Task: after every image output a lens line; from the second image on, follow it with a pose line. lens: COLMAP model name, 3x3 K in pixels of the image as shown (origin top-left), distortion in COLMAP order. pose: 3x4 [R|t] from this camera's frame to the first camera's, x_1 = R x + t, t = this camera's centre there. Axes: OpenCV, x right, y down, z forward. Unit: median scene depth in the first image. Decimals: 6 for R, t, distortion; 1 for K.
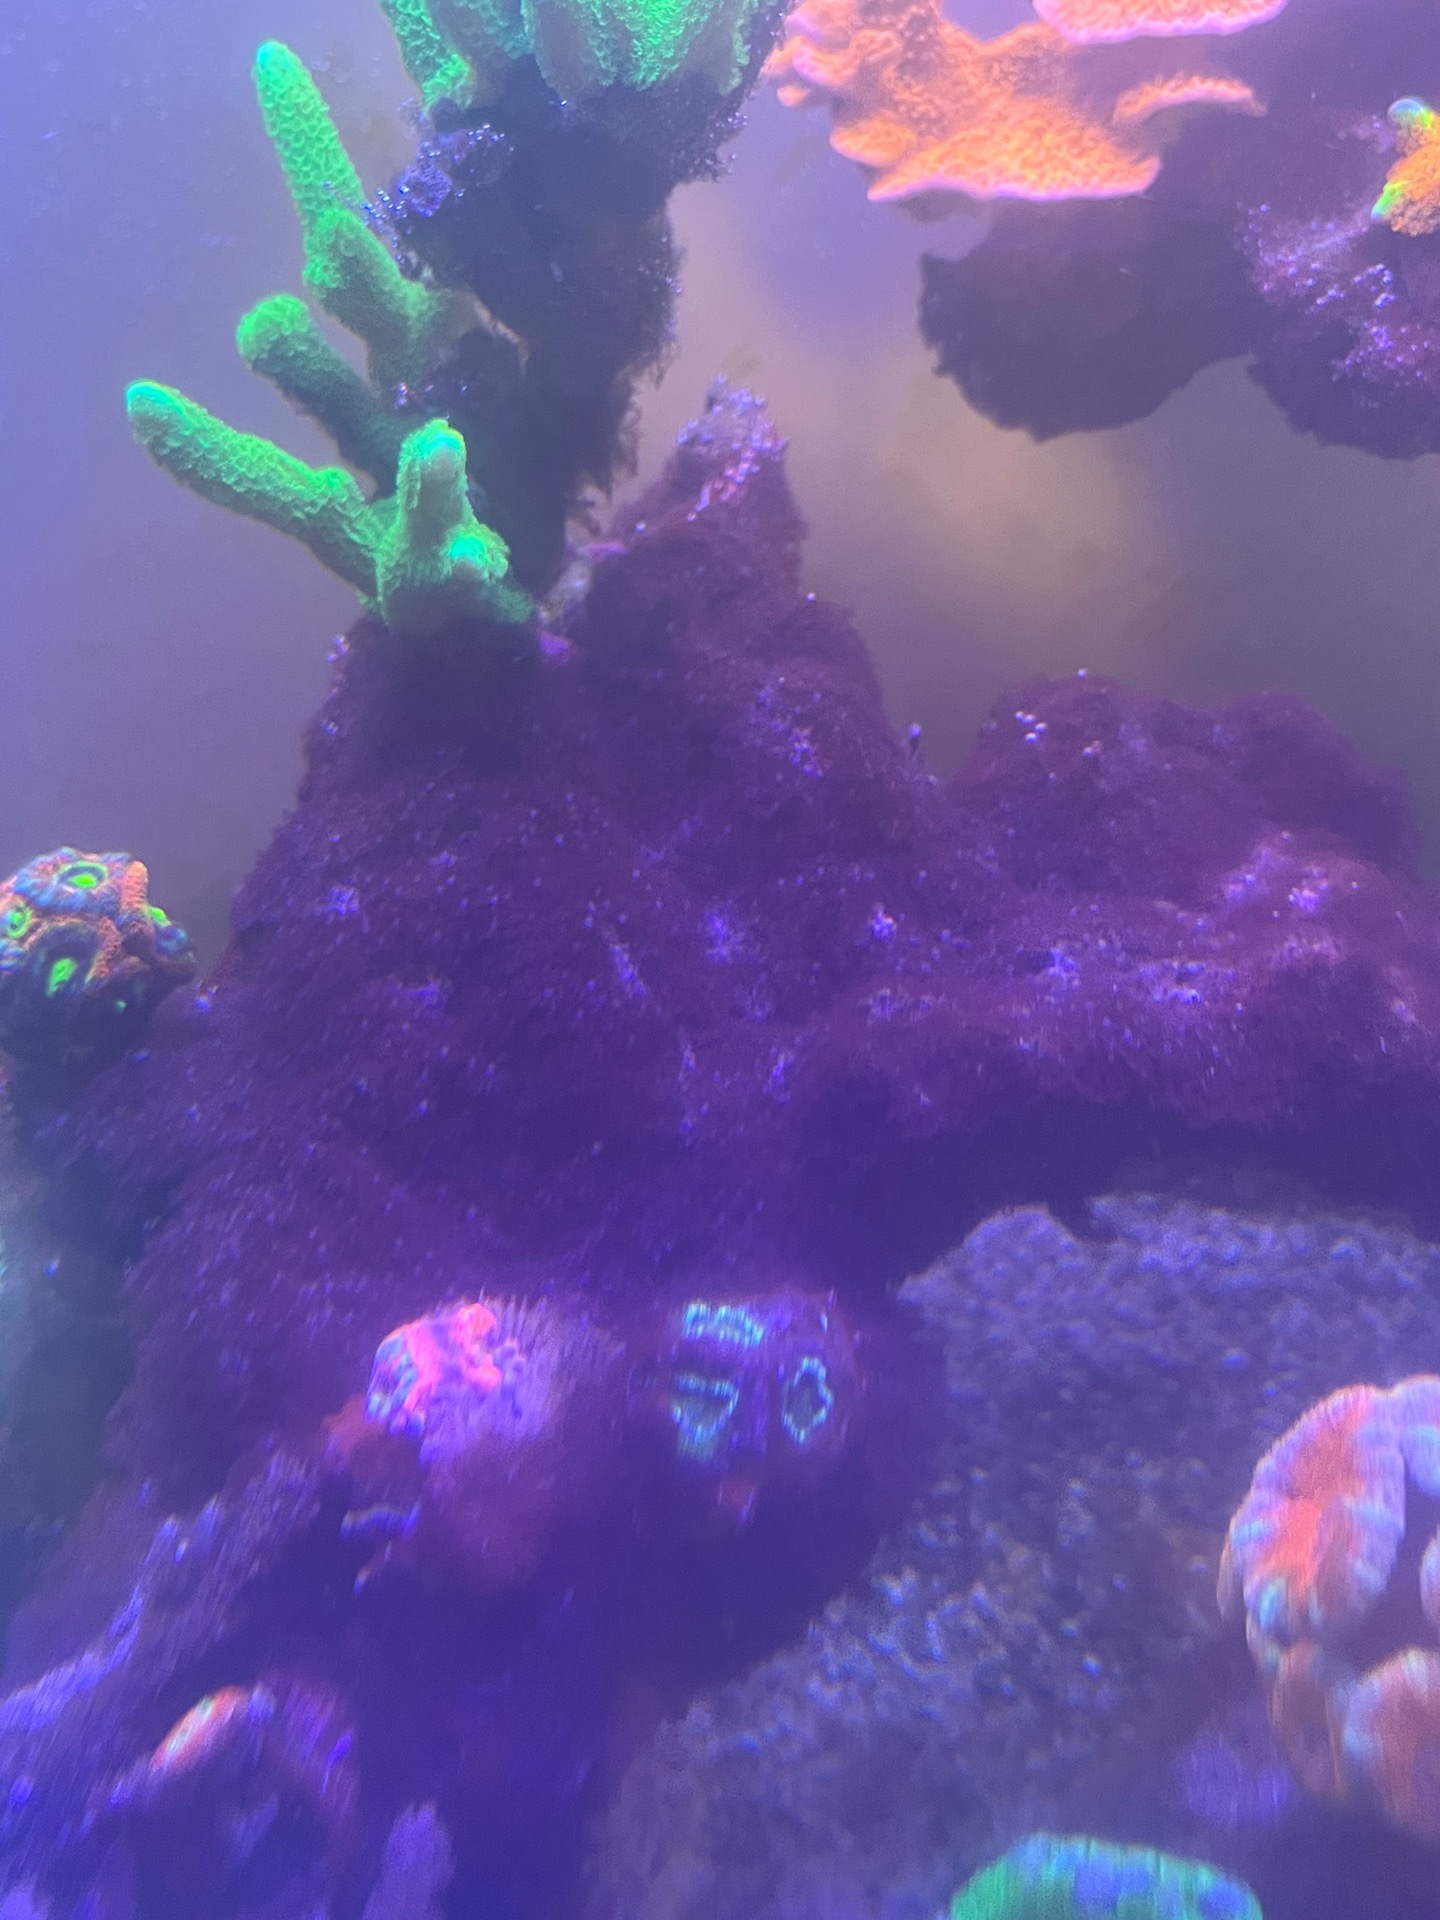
lens RADIAL K [[1774.1, 0, 768.6], [0, 1774.1, 914.6], [0, 0, 1]] dist [0.141497, -0.196358]
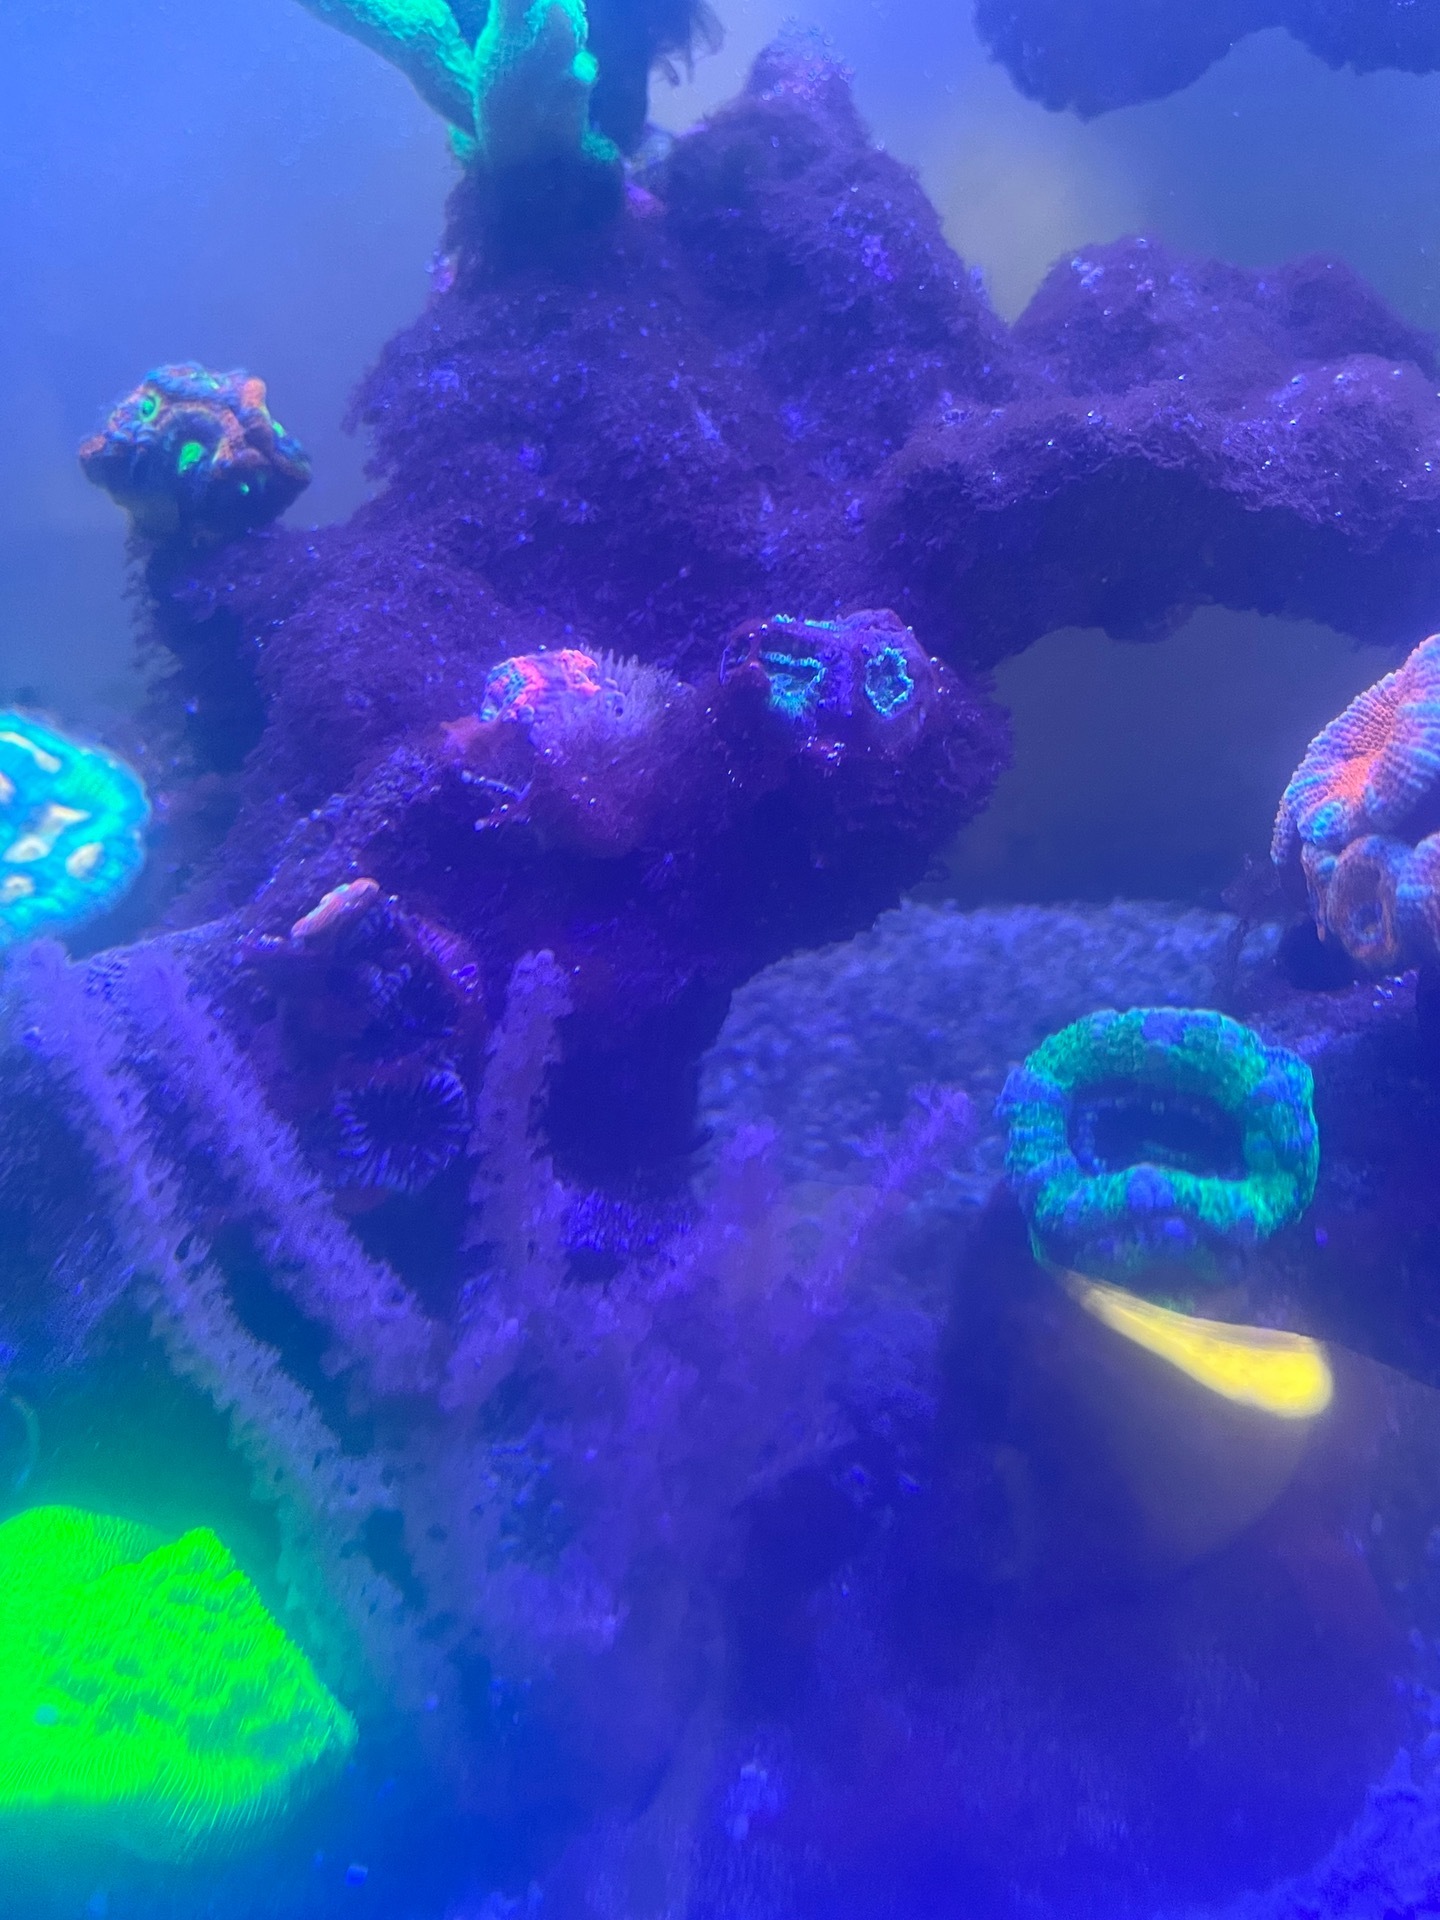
lens RADIAL K [[1566.0, 0, 764.0], [0, 1566.0, 955.1], [0, 0, 1]] dist [0.074439, -0.003816]
pose [[0.999727, 0.005271, -0.022766, -0.023129], [-0.004381, 0.999231, 0.038970, 0.296250], [0.022954, -0.038860, 0.998981, 0.038877]]
